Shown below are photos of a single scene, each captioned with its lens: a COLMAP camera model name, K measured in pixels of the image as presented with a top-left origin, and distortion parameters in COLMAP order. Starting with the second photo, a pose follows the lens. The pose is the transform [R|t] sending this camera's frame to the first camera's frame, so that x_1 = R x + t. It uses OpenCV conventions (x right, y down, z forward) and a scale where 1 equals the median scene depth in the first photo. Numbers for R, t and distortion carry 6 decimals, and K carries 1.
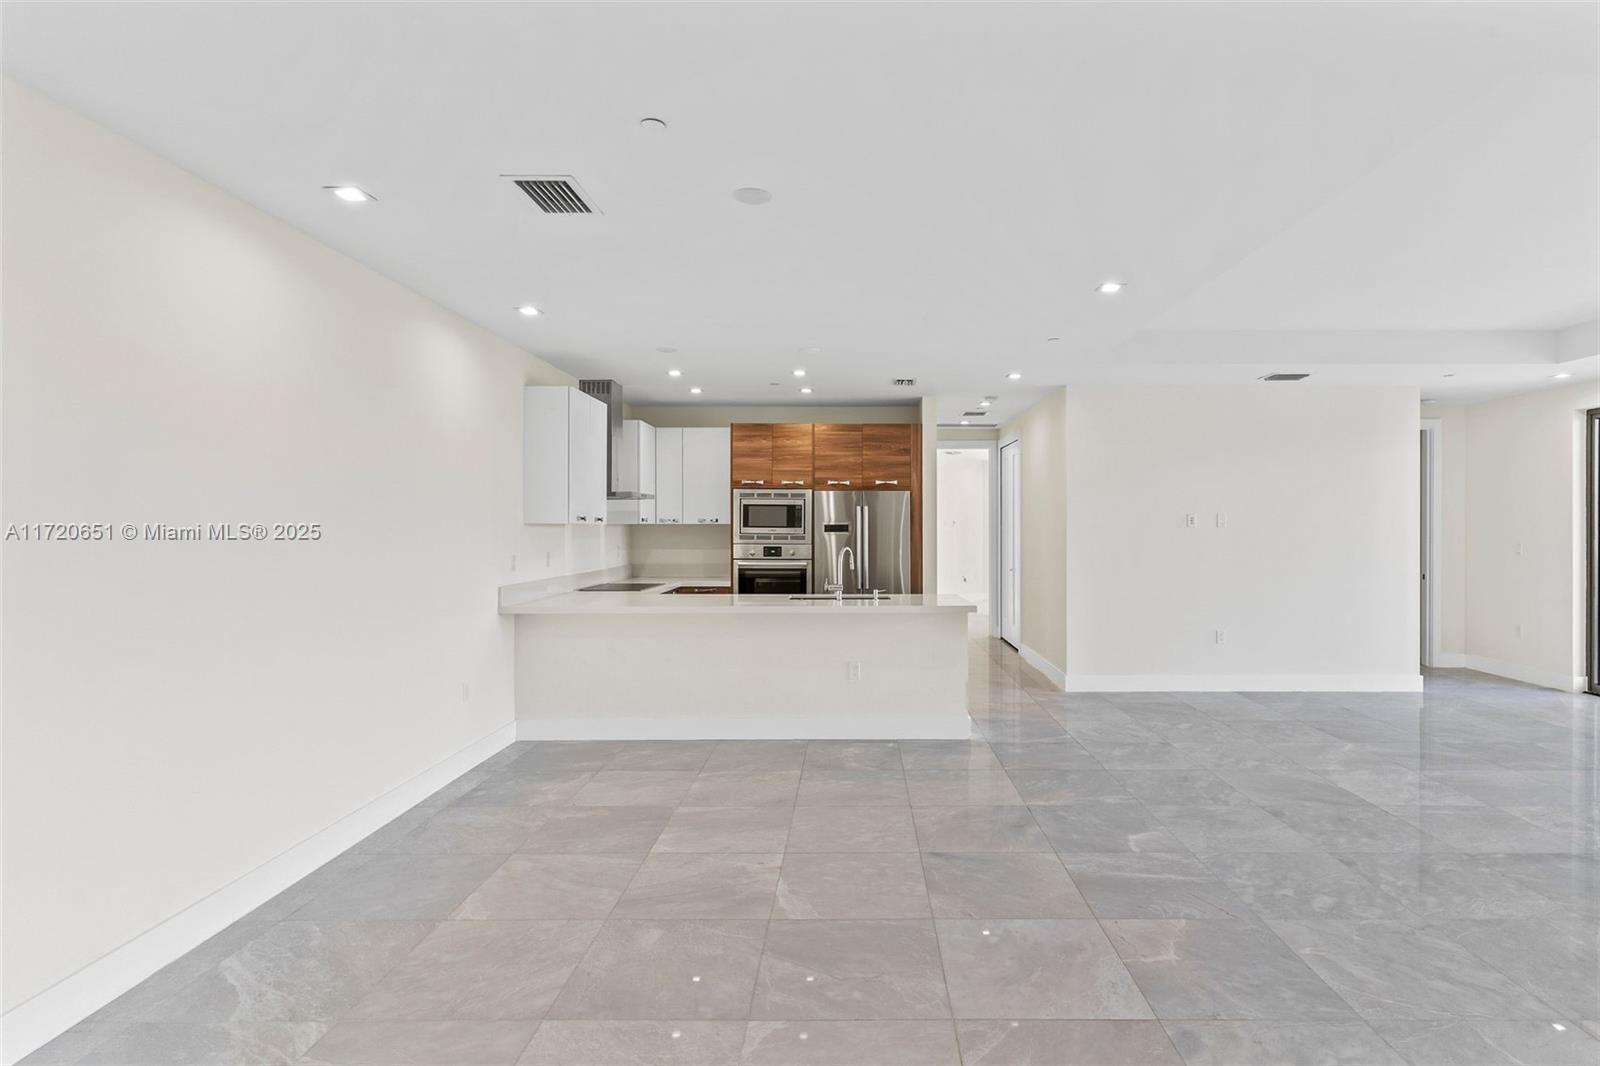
lens RADIAL K [[806.3, 0, 851.5], [0, 806.3, 526.6], [0, 0, 1]] dist [0.000711, 0.000191]
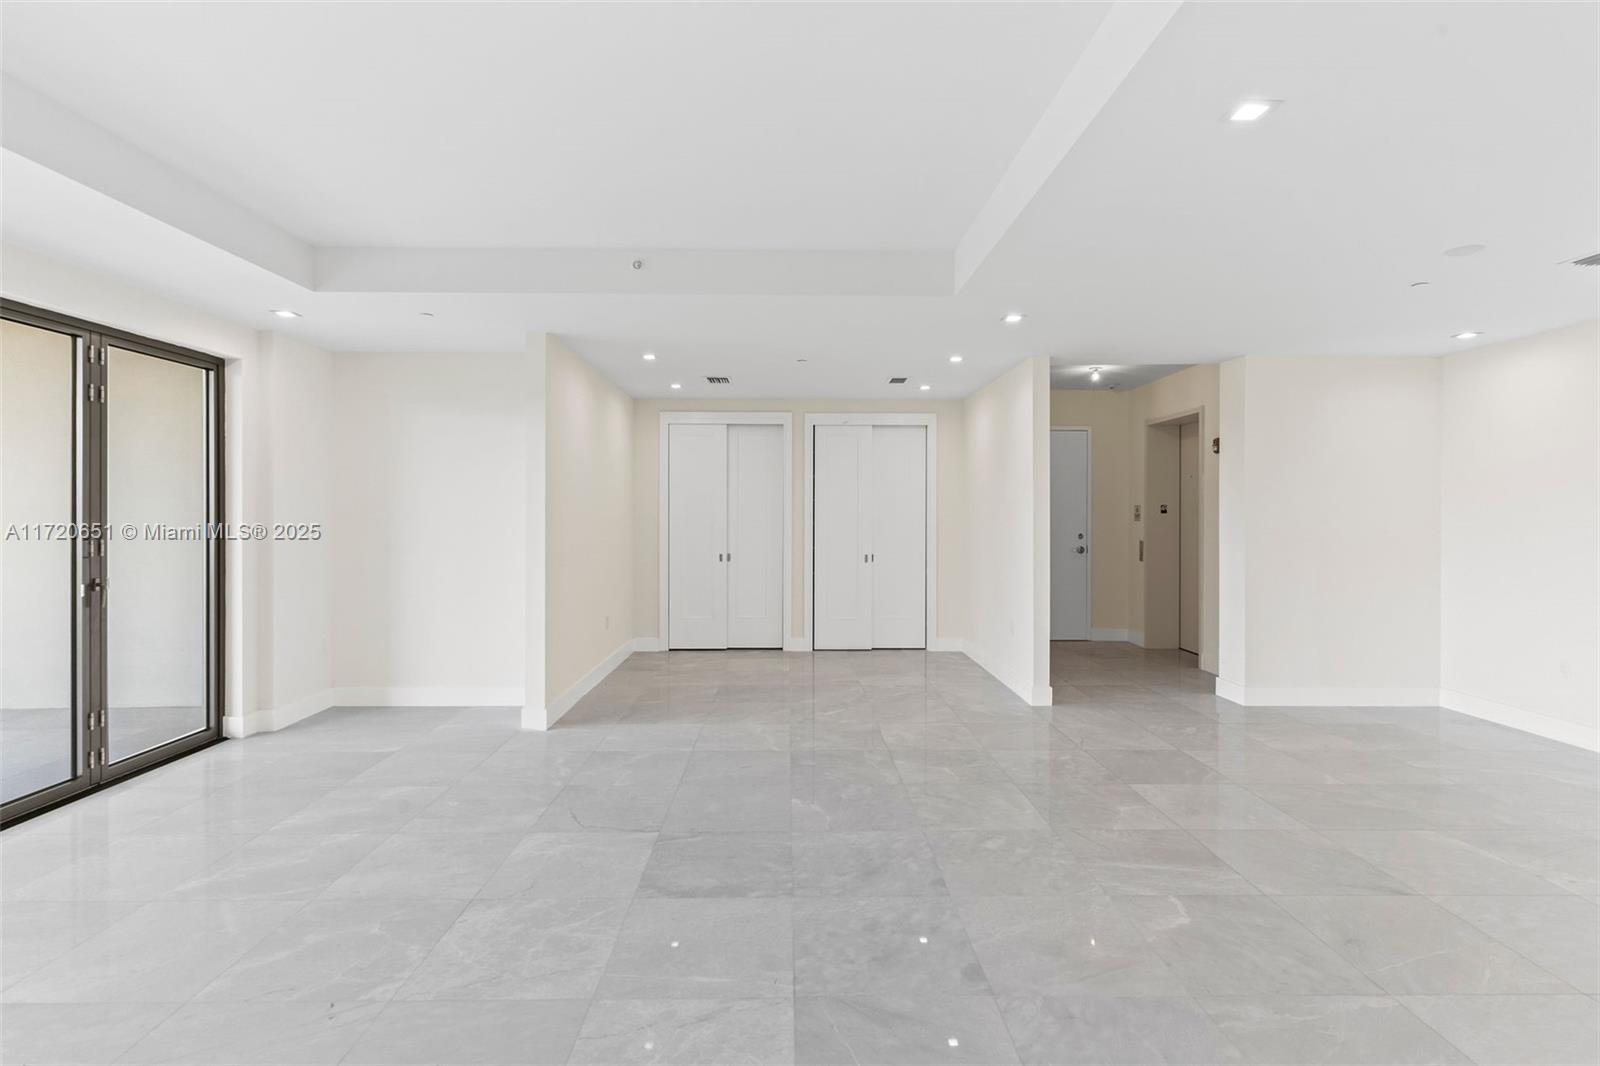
lens RADIAL K [[766.9, 0, 796.4], [0, 766.9, 518.4], [0, 0, 1]] dist [0.000013, 0.000568]
pose [[-0.999903, -0.001248, -0.013892, 0.356948], [-0.001361, 0.999966, 0.008123, -0.001838], [0.013881, 0.008141, -0.999871, 0.843374]]
